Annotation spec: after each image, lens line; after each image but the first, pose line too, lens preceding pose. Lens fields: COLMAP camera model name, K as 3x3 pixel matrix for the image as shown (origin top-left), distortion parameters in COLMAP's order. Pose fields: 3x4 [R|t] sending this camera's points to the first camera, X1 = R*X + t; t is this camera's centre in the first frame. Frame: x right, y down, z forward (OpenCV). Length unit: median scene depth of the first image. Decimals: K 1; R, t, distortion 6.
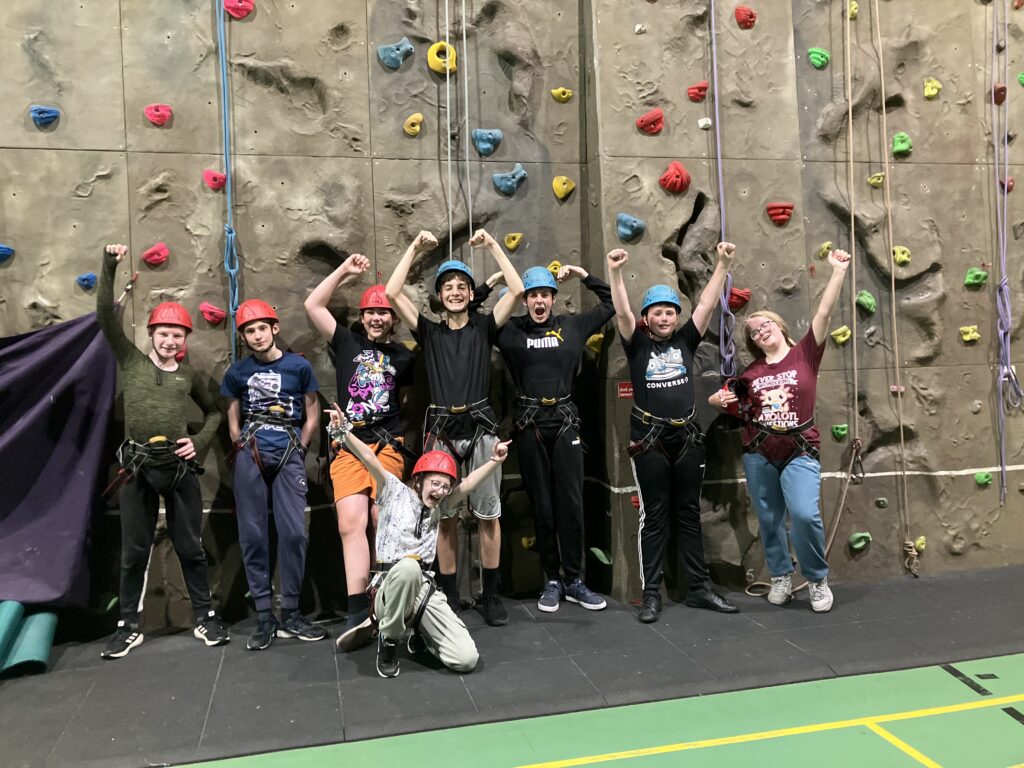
lens RADIAL K [[839.6, 0, 501.9], [0, 839.6, 370.9], [0, 0, 1]] dist [0.018392, -0.007390]
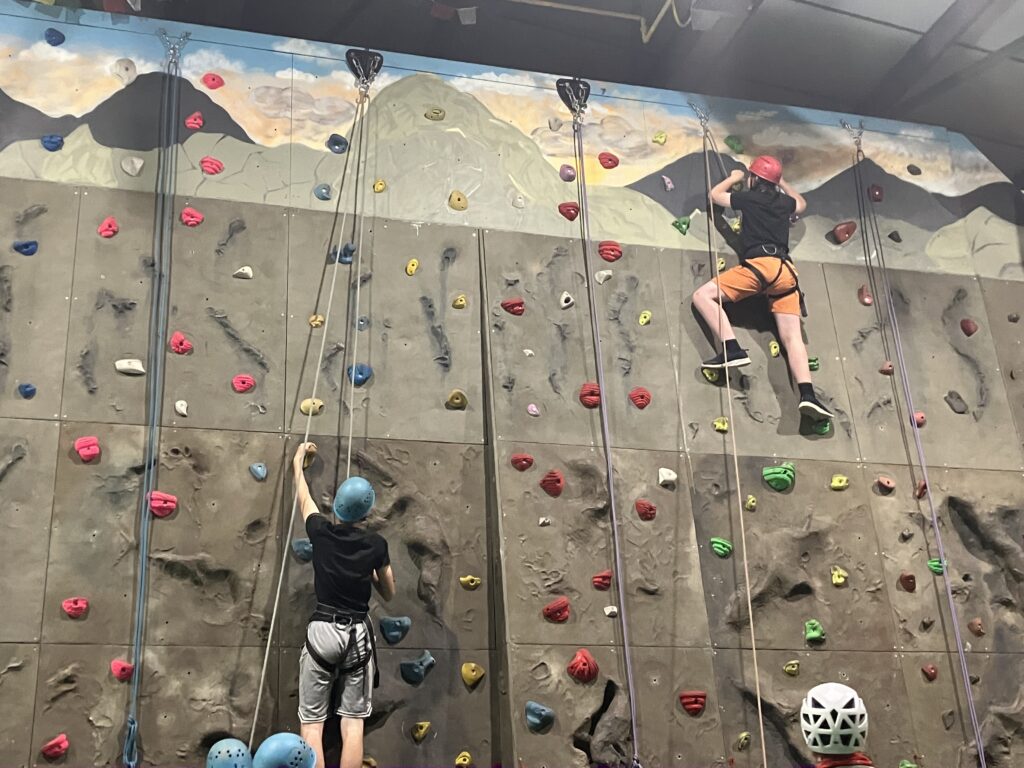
lens RADIAL K [[1342.7, 0, 496.2], [0, 1342.7, 367.4], [0, 0, 1]] dist [0.193540, -0.711118]
pose [[0.998581, 0.010838, 0.052148, 0.015080], [0.011471, 0.912342, -0.409268, 0.105572], [-0.052013, 0.409285, 0.910923, -0.610035]]
